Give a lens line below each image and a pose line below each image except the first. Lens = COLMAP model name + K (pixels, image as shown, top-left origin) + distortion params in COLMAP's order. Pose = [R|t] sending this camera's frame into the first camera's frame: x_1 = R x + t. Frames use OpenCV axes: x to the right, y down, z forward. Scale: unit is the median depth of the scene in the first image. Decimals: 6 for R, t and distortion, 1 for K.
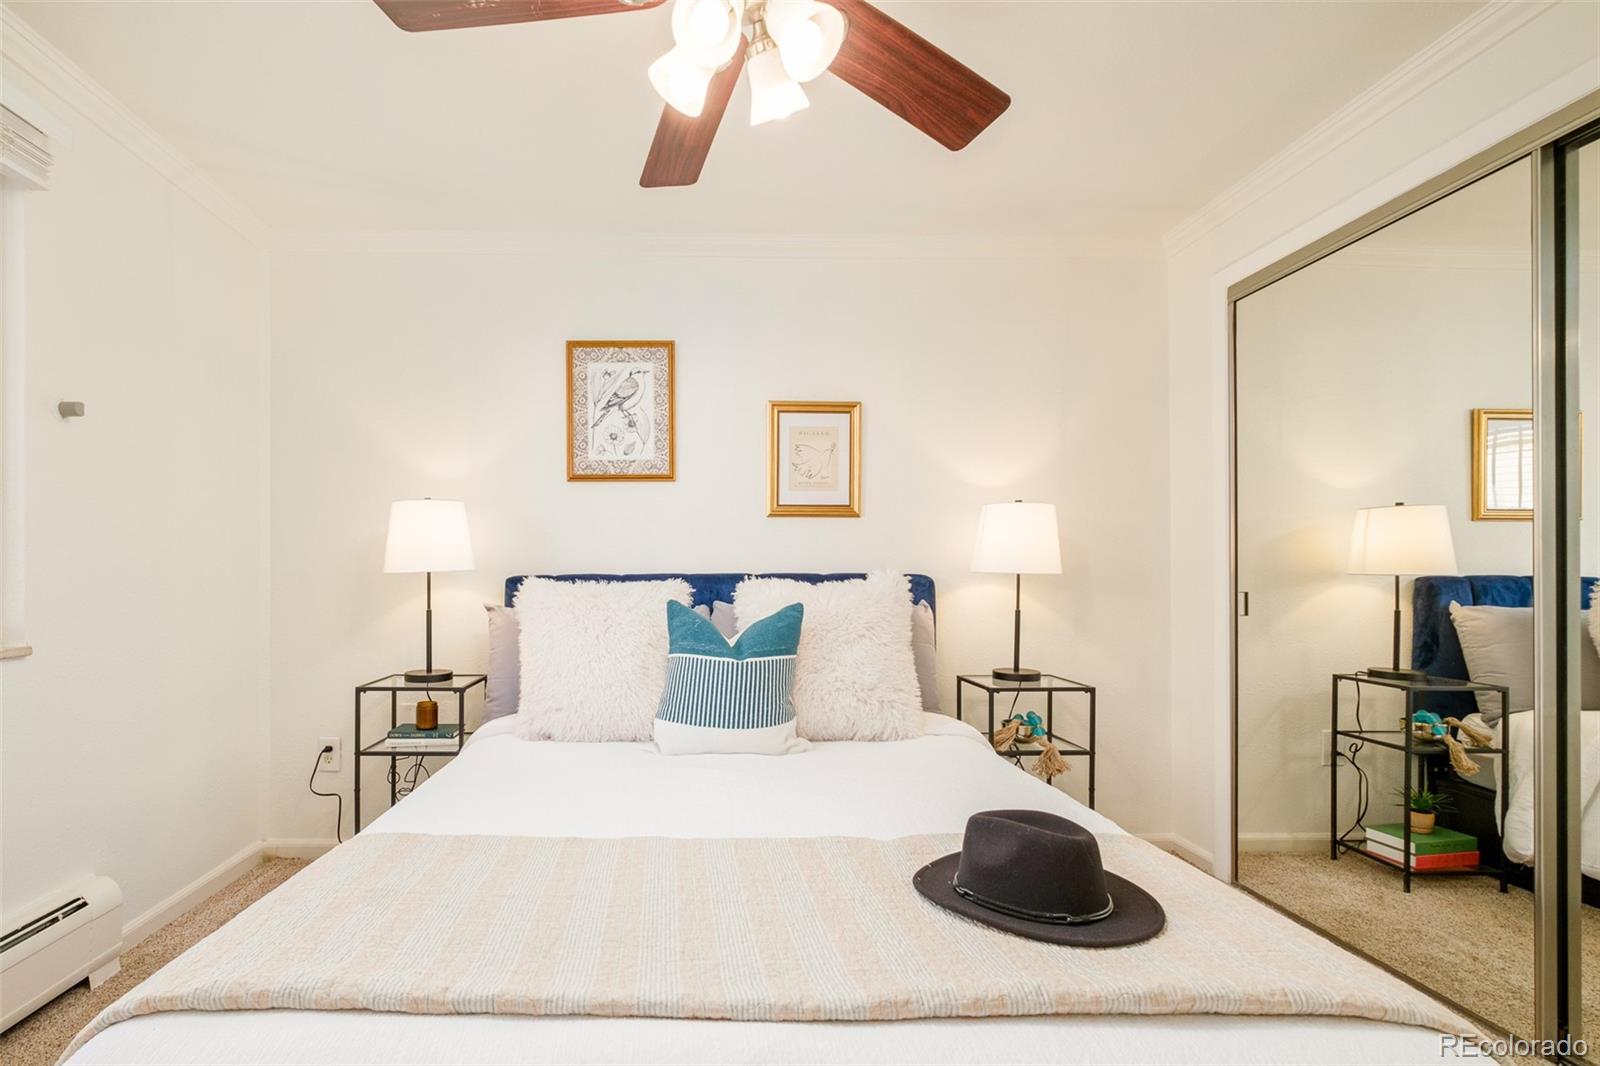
lens RADIAL K [[749.1, 0, 802.3], [0, 749.1, 570.6], [0, 0, 1]] dist [0.002047, 0.000558]
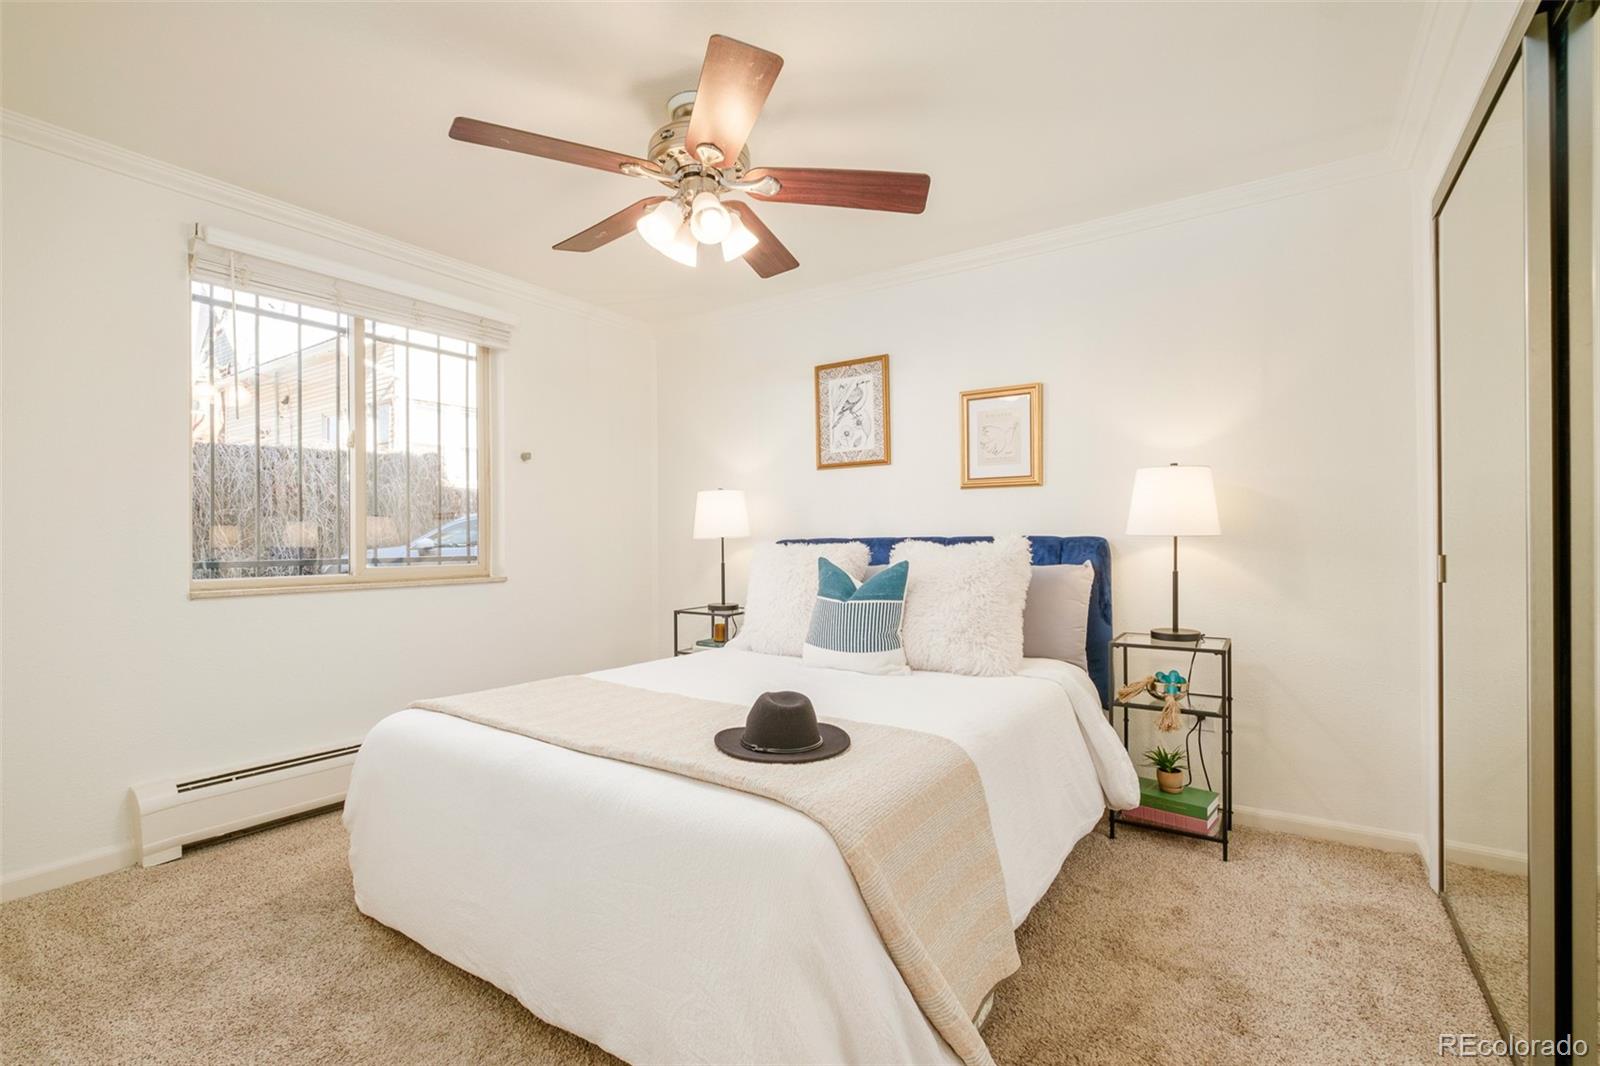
lens RADIAL K [[695.6, 0, 800.0], [0, 695.6, 533.0], [0, 0, 1]] dist [-0.000738, 0.000086]
pose [[0.829100, -0.010979, -0.558993, 0.362286], [0.010119, 0.999938, -0.004631, 0.000160], [0.559009, -0.001817, 0.829159, -0.059214]]
